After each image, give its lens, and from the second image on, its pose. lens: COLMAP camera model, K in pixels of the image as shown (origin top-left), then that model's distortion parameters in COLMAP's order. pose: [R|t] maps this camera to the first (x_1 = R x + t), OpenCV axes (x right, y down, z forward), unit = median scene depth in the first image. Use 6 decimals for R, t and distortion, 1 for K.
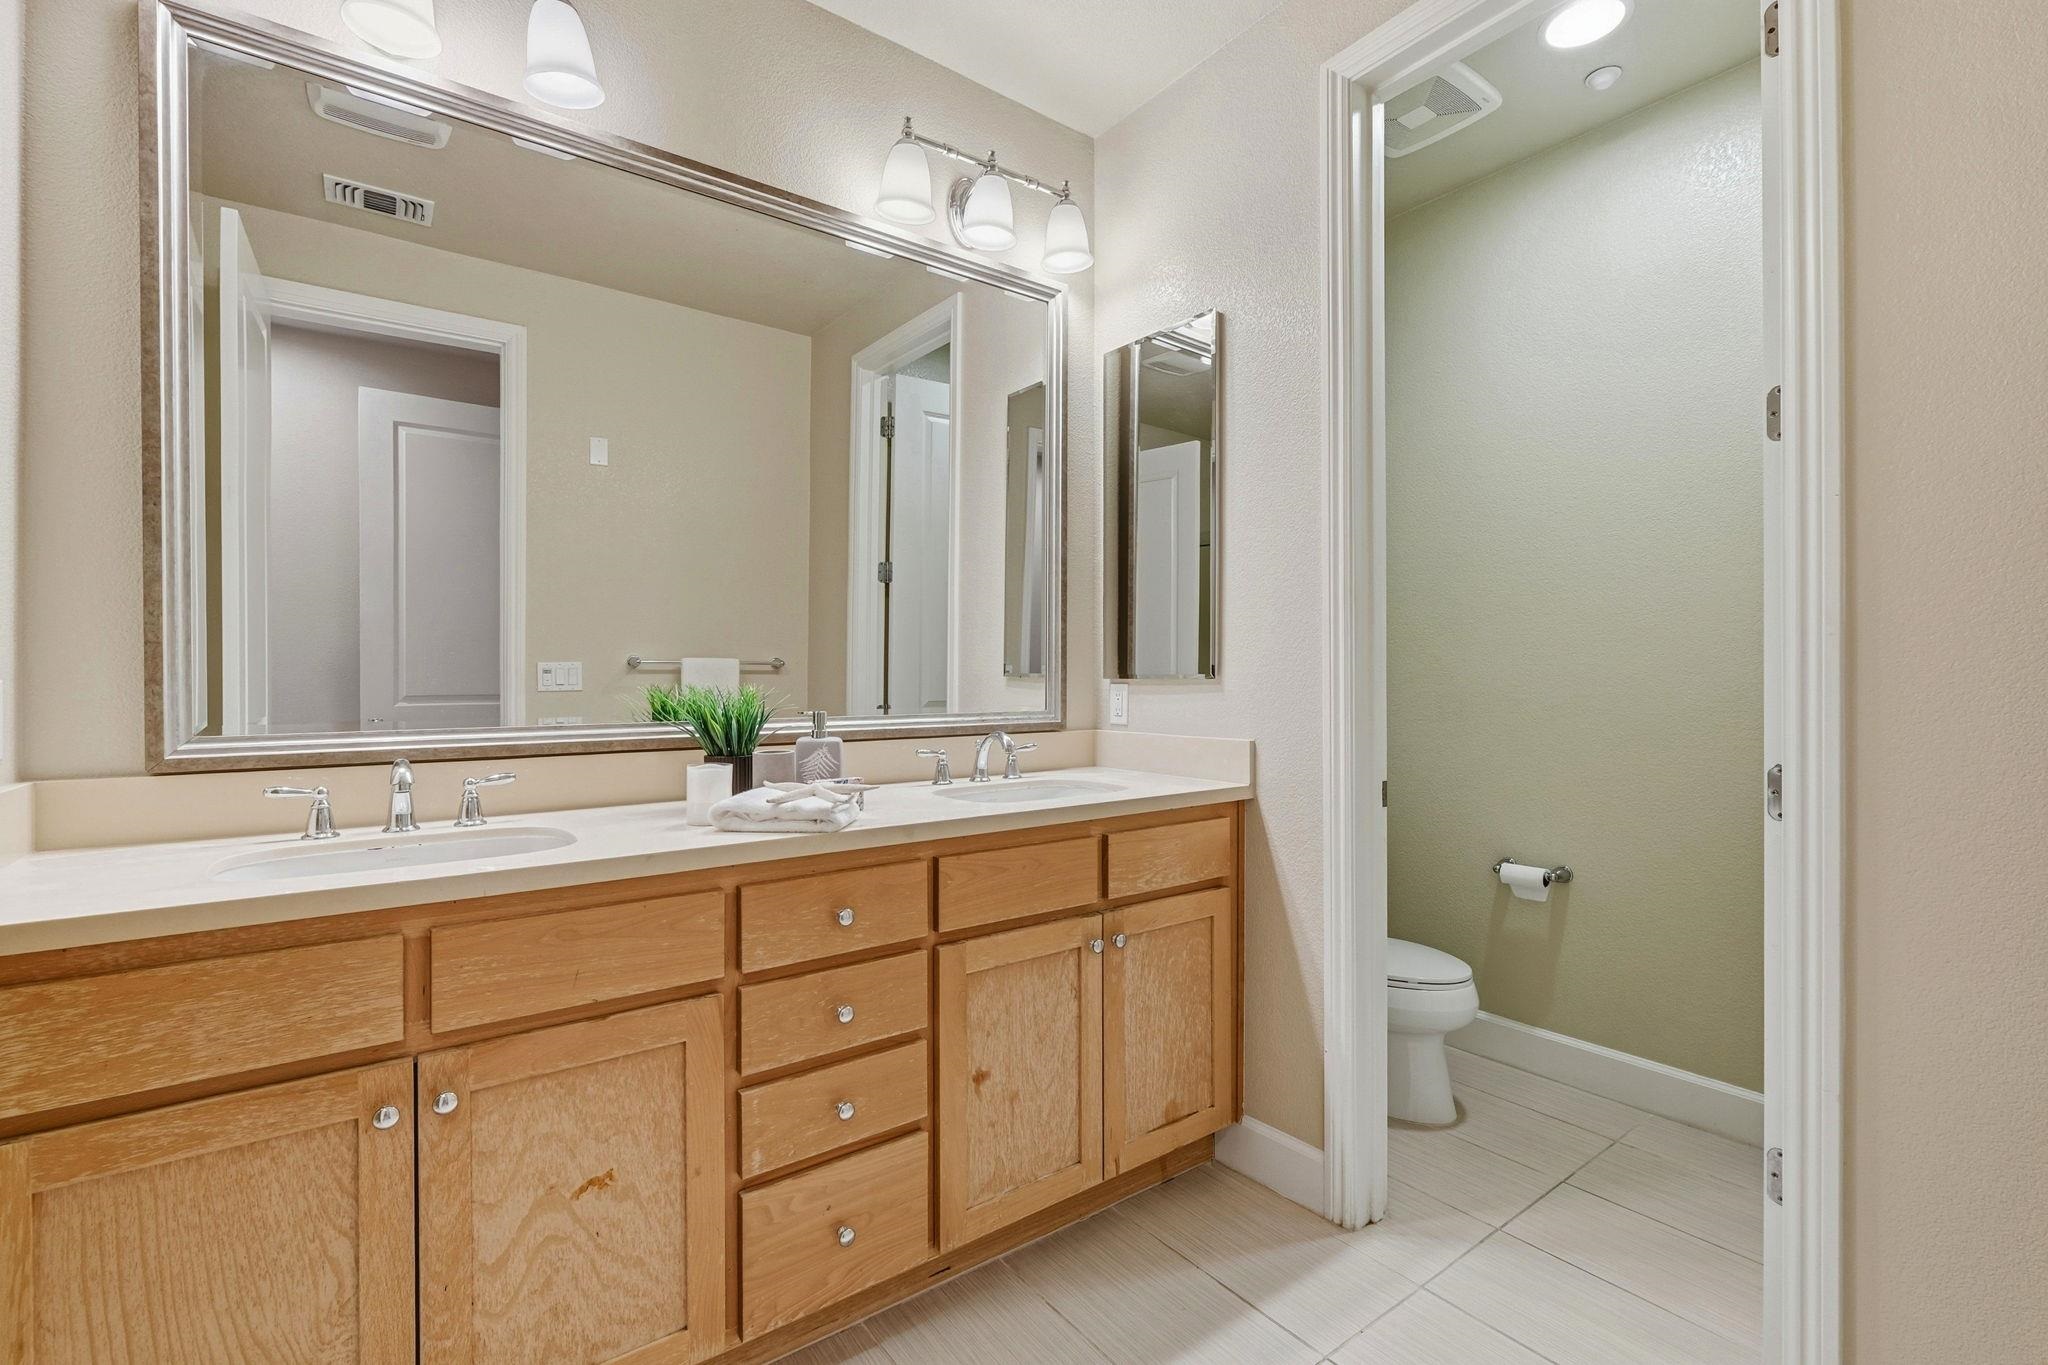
lens RADIAL K [[905.6, 0, 1033.3], [0, 905.6, 676.1], [0, 0, 1]] dist [-0.000077, -0.000277]
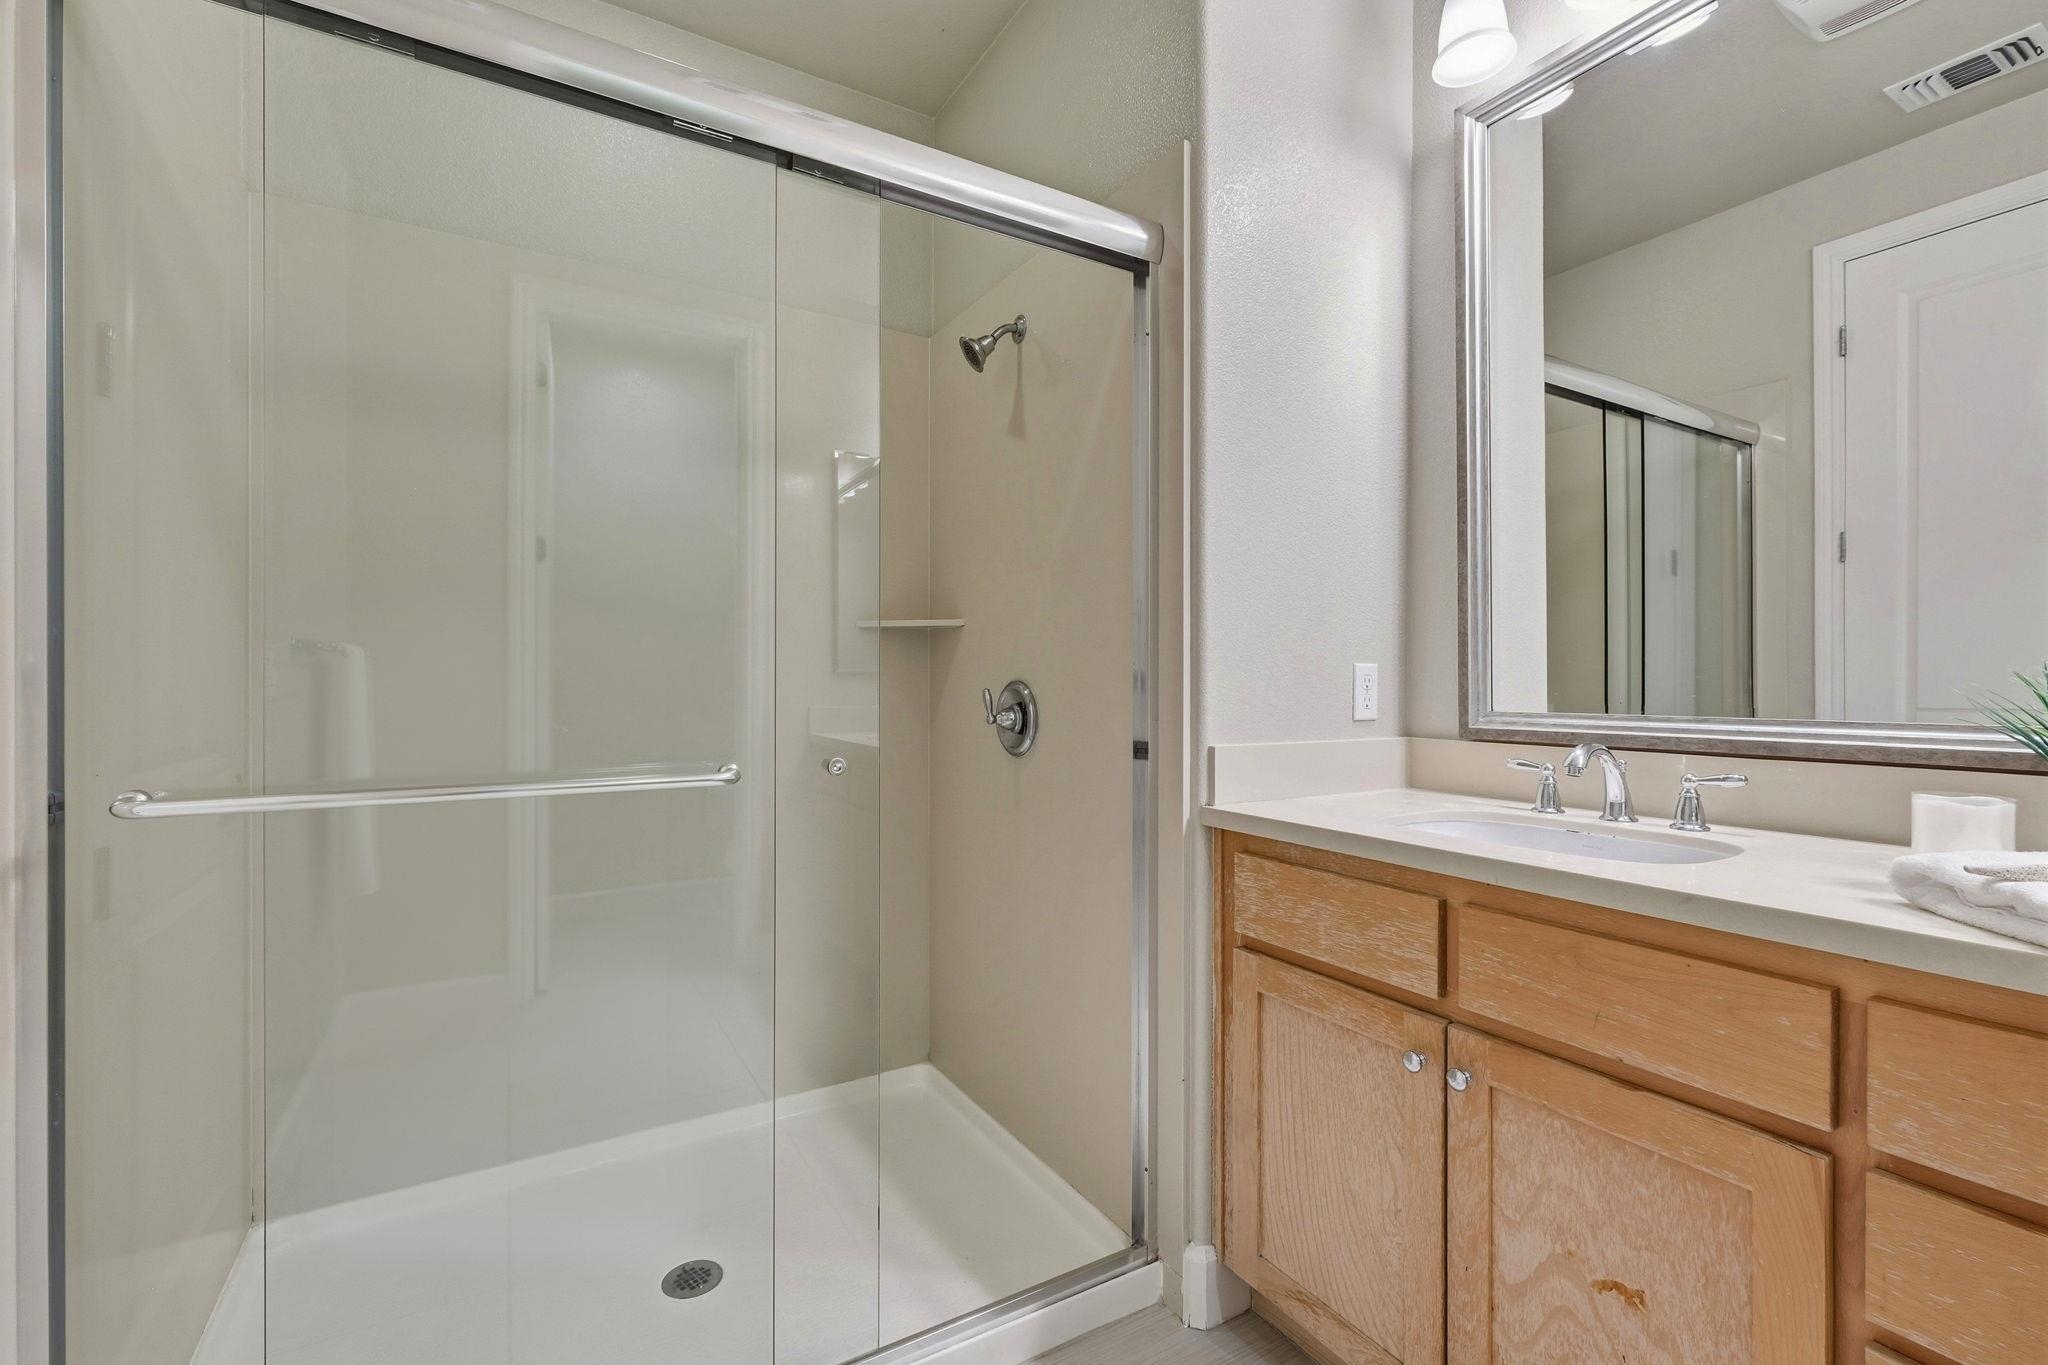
lens RADIAL K [[905.6, 0, 1038.4], [0, 905.6, 682.5], [0, 0, 1]] dist [-0.000077, -0.000277]
pose [[-0.095479, 0.004238, -0.995422, 0.342620], [0.001458, 0.999990, 0.004117, 0.025717], [0.995430, -0.001059, -0.095485, 0.563803]]
